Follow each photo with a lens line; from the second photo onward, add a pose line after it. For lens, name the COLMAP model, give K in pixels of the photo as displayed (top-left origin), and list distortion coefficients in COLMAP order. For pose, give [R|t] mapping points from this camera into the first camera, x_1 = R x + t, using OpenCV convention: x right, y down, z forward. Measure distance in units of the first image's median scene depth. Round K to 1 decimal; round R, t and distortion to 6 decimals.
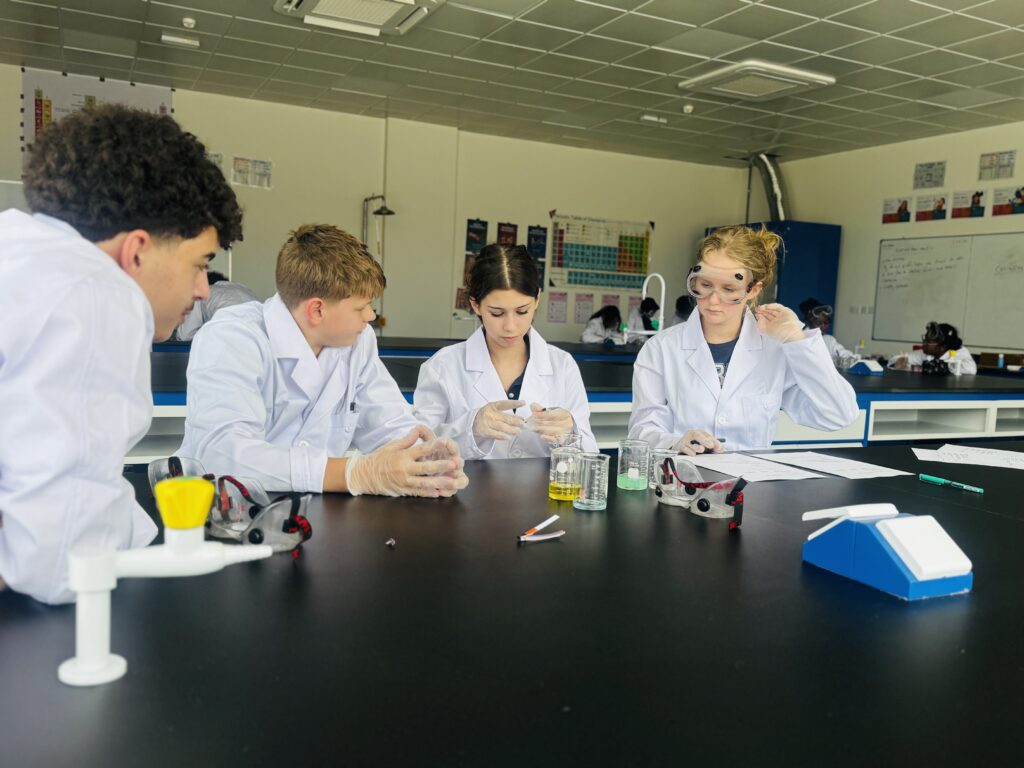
lens RADIAL K [[870.8, 0, 514.7], [0, 870.8, 388.3], [0, 0, 1]] dist [0.149337, -0.265064]
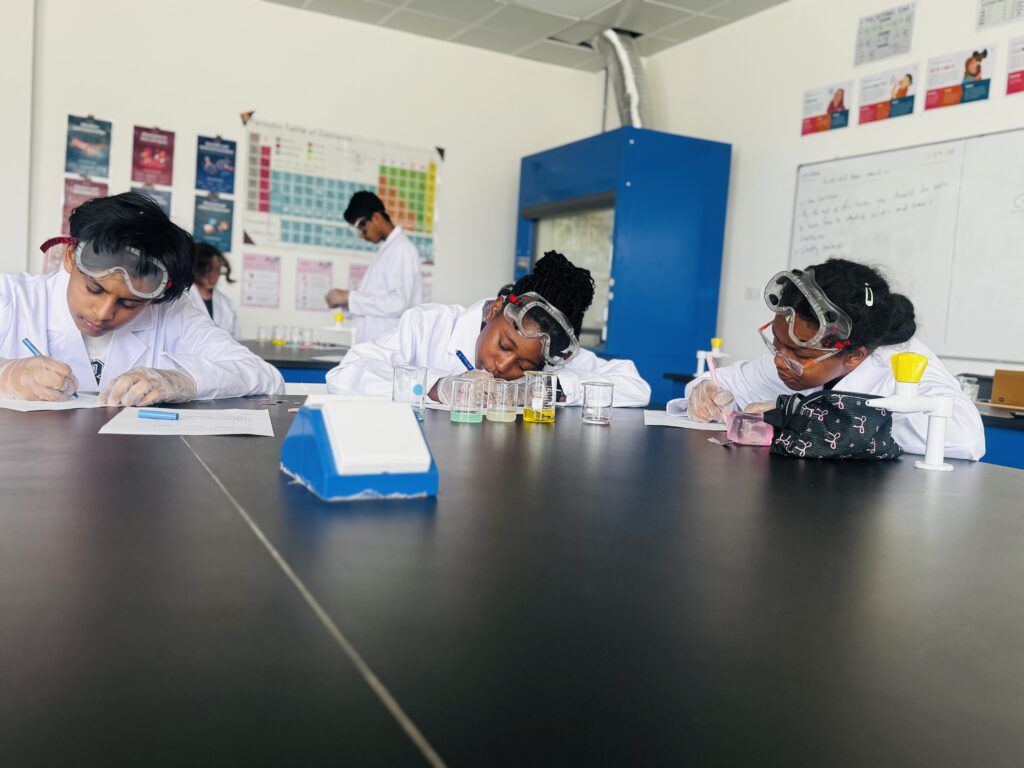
lens RADIAL K [[874.8, 0, 512.0], [0, 874.8, 384.0], [0, 0, 1]] dist [0.084721, -0.146674]
pose [[0.999681, 0.017748, 0.017989, 0.213981], [-0.017337, 0.999591, -0.022739, -0.015194], [-0.018386, 0.022420, 0.999580, 0.431154]]
